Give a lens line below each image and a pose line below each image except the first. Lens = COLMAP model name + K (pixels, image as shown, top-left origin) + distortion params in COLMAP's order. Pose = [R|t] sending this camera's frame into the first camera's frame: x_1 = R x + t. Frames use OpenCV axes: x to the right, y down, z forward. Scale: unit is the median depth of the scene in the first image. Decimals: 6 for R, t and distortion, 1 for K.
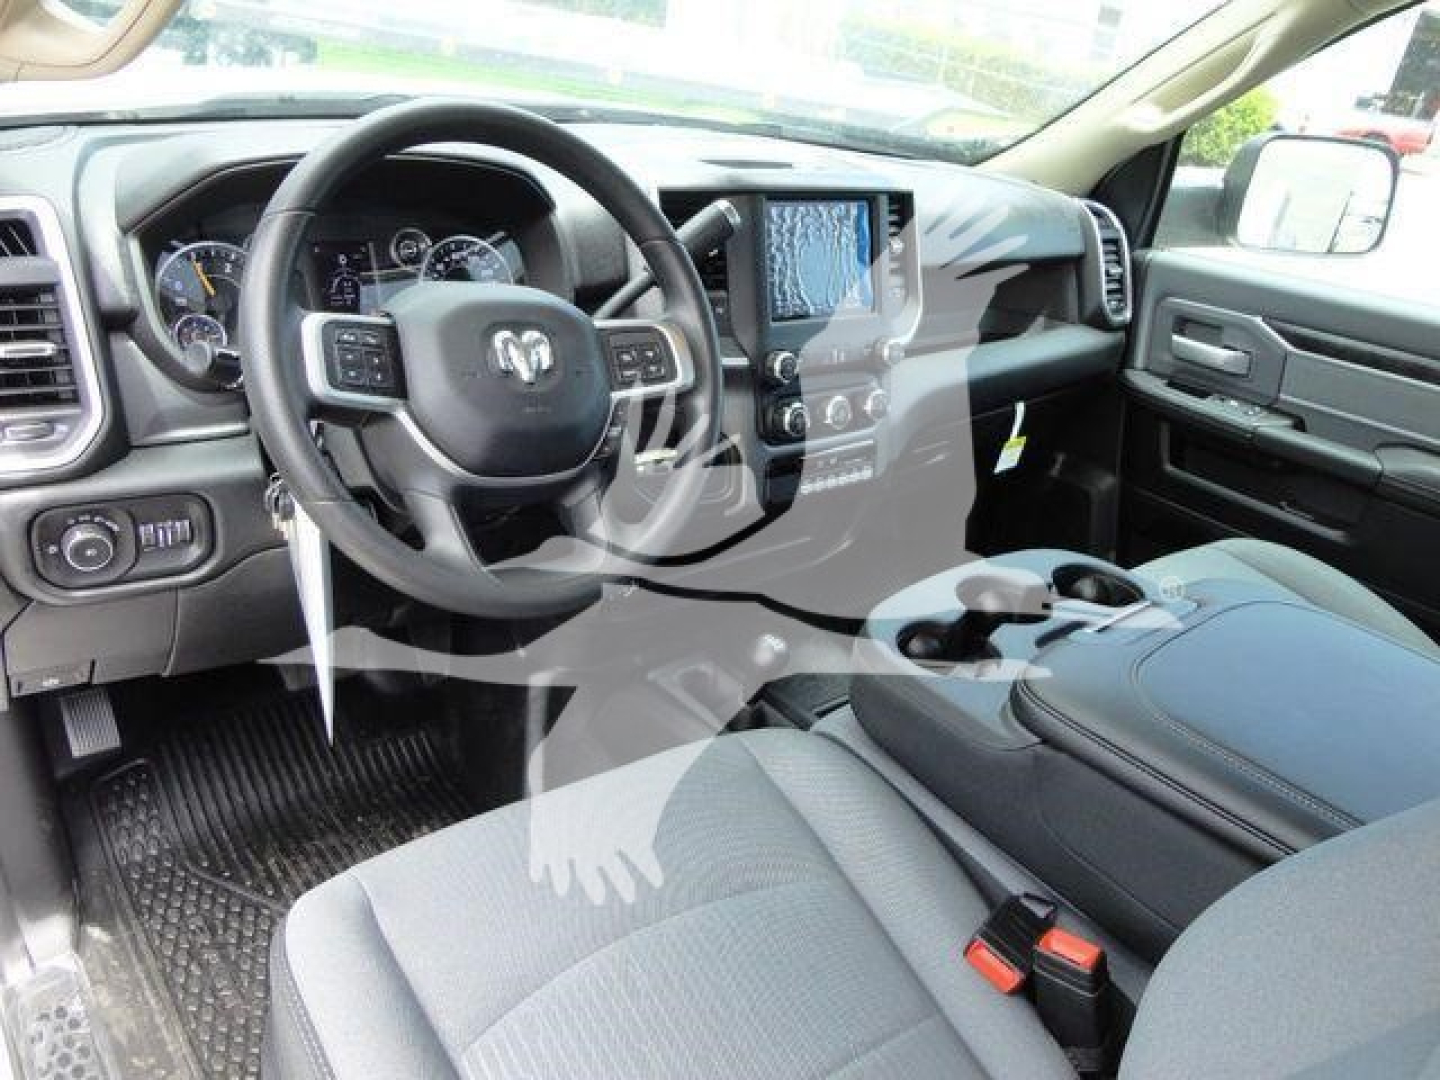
lens RADIAL K [[1034.6, 0, 720.0], [0, 1034.6, 540.0], [0, 0, 1]] dist [-0.002996, -0.000148]
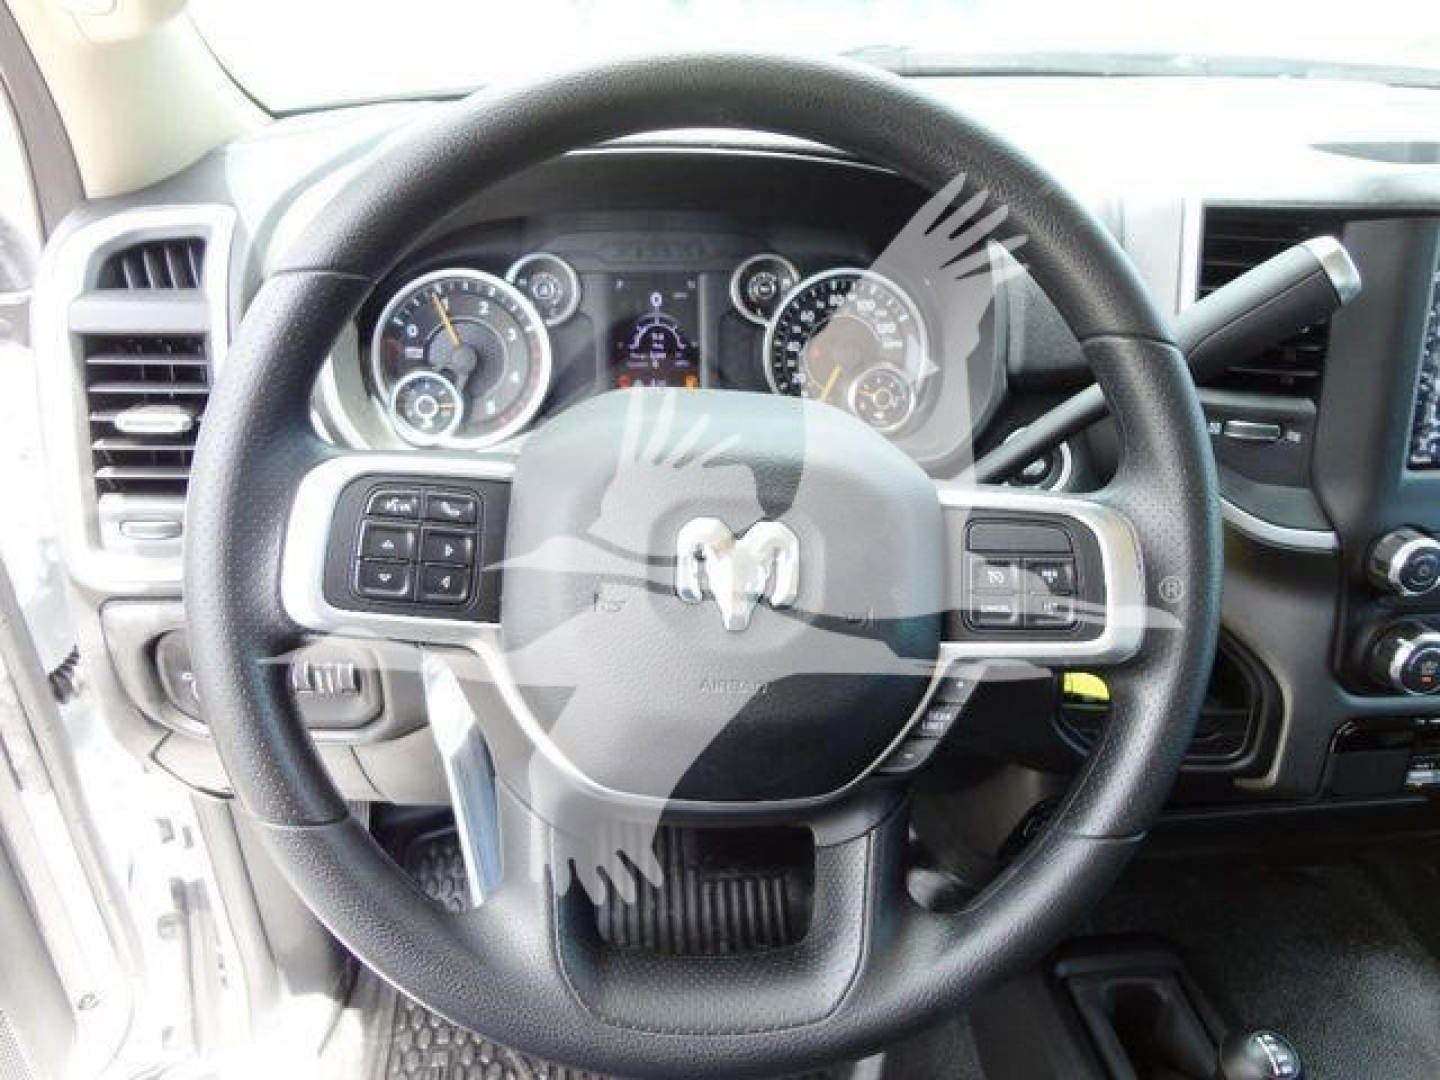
lens RADIAL K [[1051.9, 0, 718.1], [0, 1051.9, 543.5], [0, 0, 1]] dist [-0.019353, 0.002087]
pose [[0.835051, 0.196599, -0.513846, 0.043083], [-0.179616, 0.980217, 0.083140, -0.180022], [0.520026, 0.022869, 0.853844, 0.447358]]
